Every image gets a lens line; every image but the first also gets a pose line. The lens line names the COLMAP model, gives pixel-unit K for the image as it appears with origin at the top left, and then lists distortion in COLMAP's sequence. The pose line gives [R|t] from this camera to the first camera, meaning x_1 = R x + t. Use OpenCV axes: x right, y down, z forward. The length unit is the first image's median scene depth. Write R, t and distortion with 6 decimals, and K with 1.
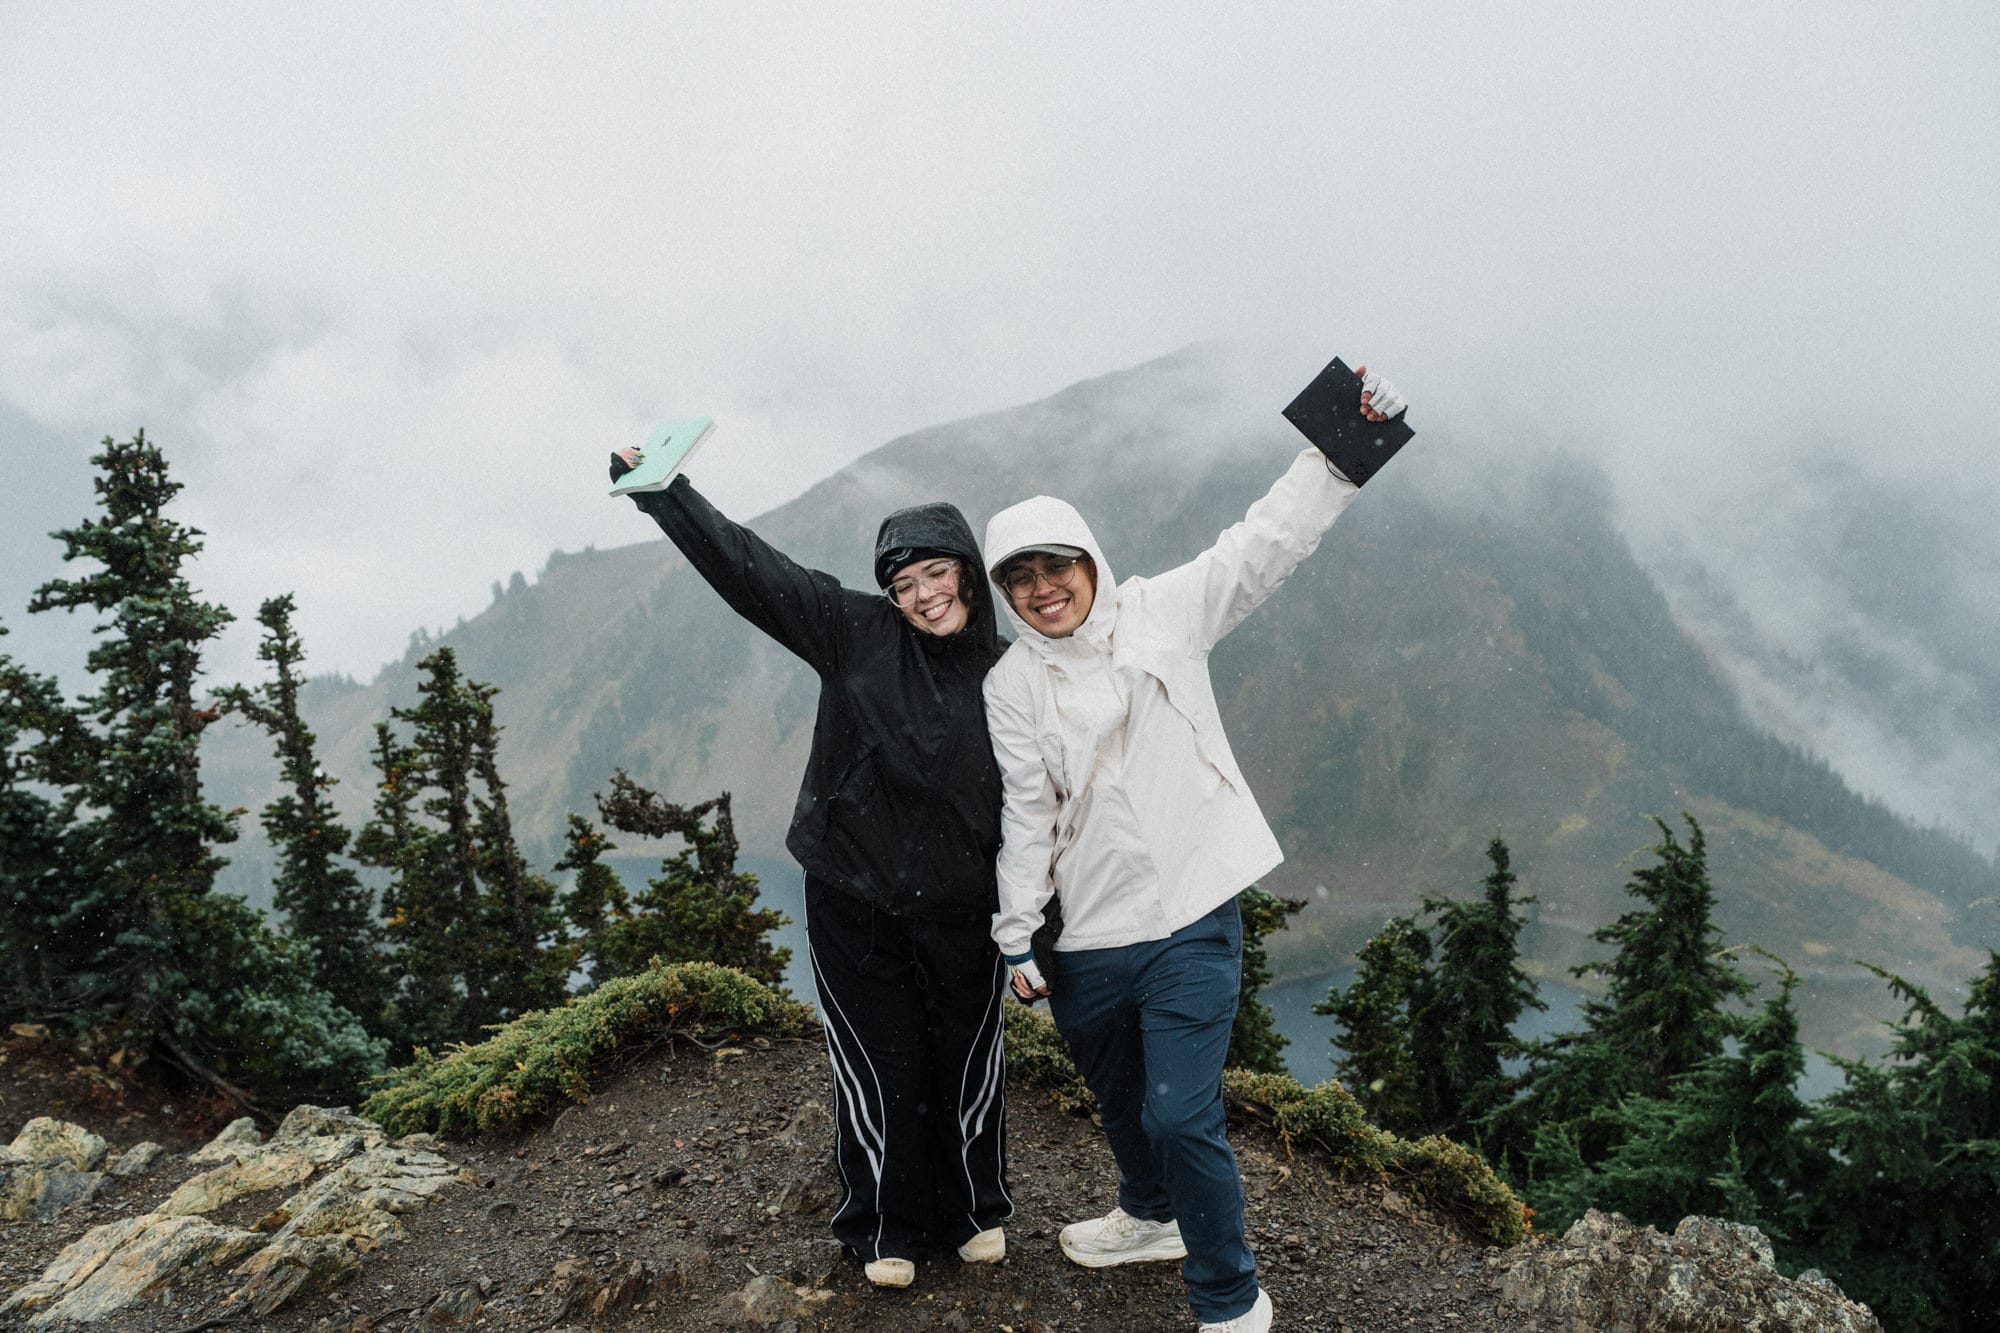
lens RADIAL K [[1622.4, 0, 996.3], [0, 1622.4, 673.1], [0, 0, 1]] dist [0.004816, -0.019024]
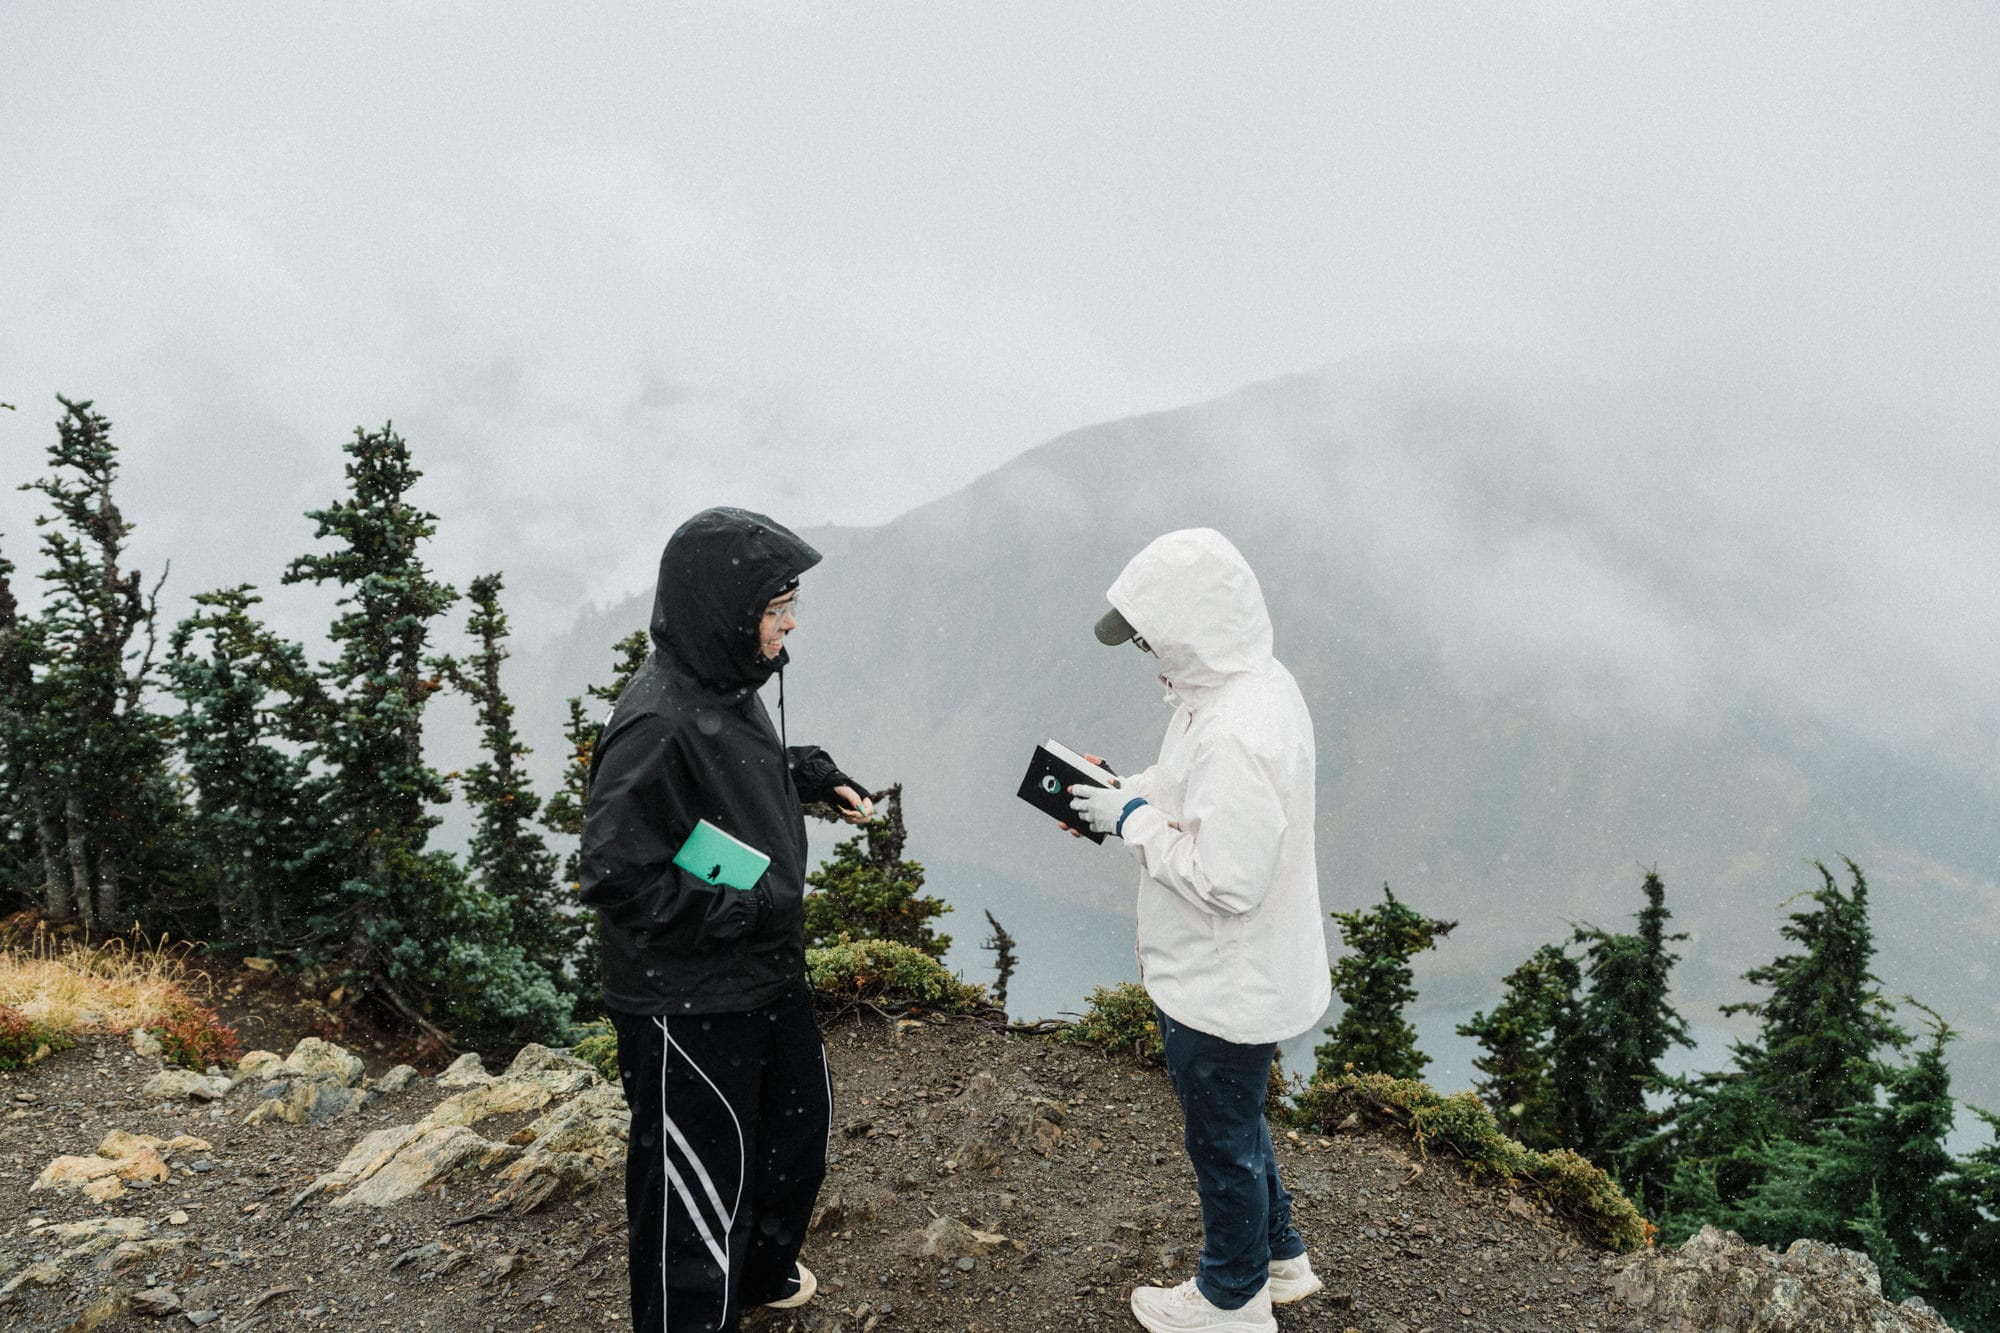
lens RADIAL K [[1622.4, 0, 998.5], [0, 1622.4, 673.5], [0, 0, 1]] dist [0.004816, -0.019024]
pose [[0.994183, 0.051516, -0.094579, -0.006673], [-0.051403, 0.998671, 0.003633, -0.005582], [0.094641, 0.001250, 0.995511, -0.047534]]
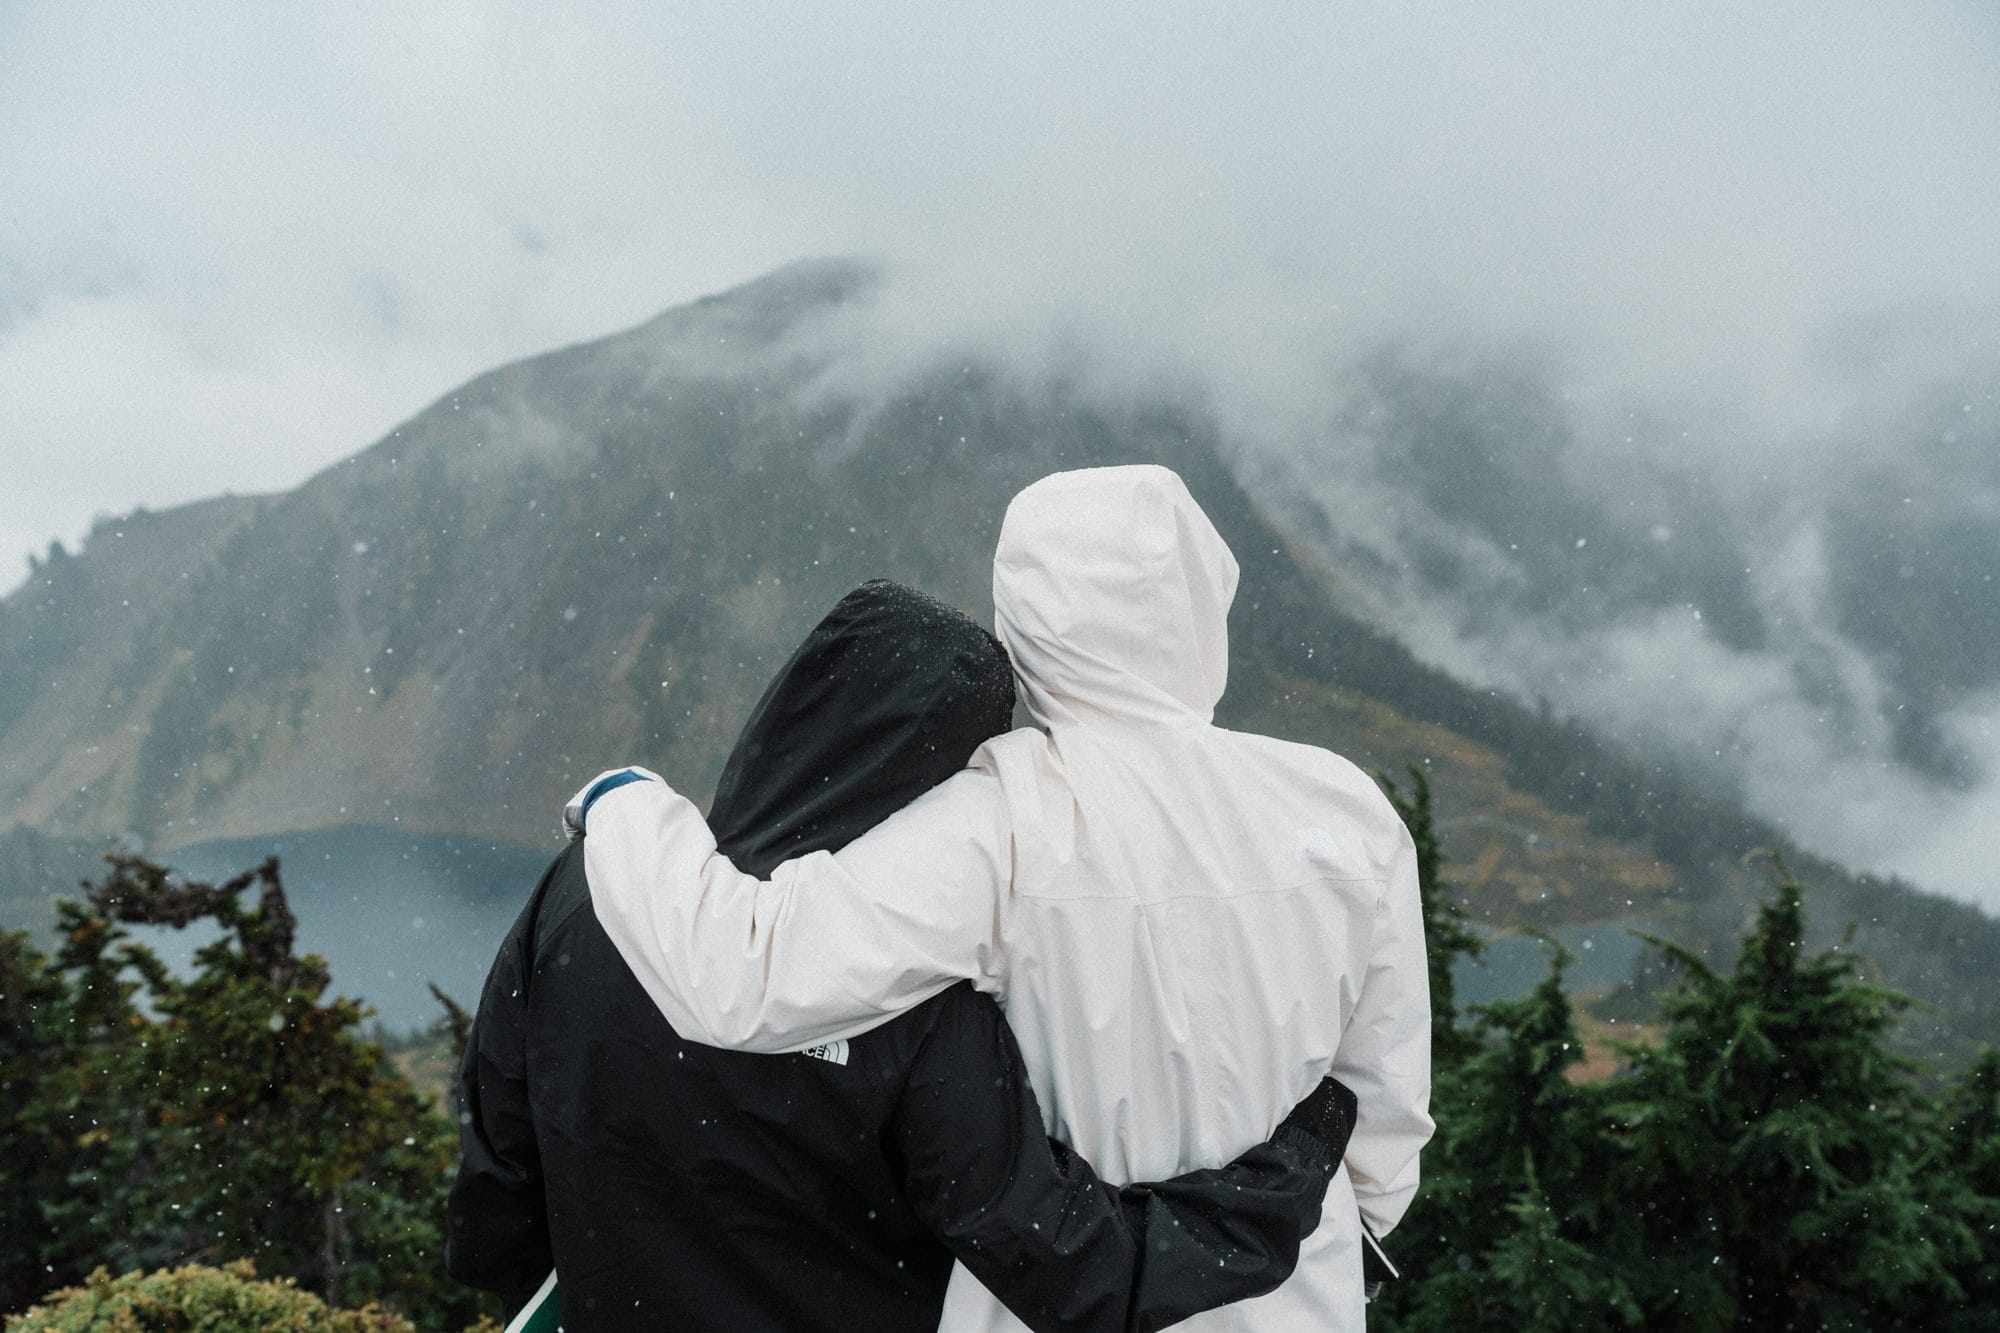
lens RADIAL K [[1622.4, 0, 1004.2], [0, 1622.4, 662.7], [0, 0, 1]] dist [0.004816, -0.019024]
pose [[0.969251, -0.081369, 0.232233, -0.000745], [0.072087, 0.996233, 0.048191, -0.035492], [-0.235280, -0.029968, 0.971466, 0.198233]]
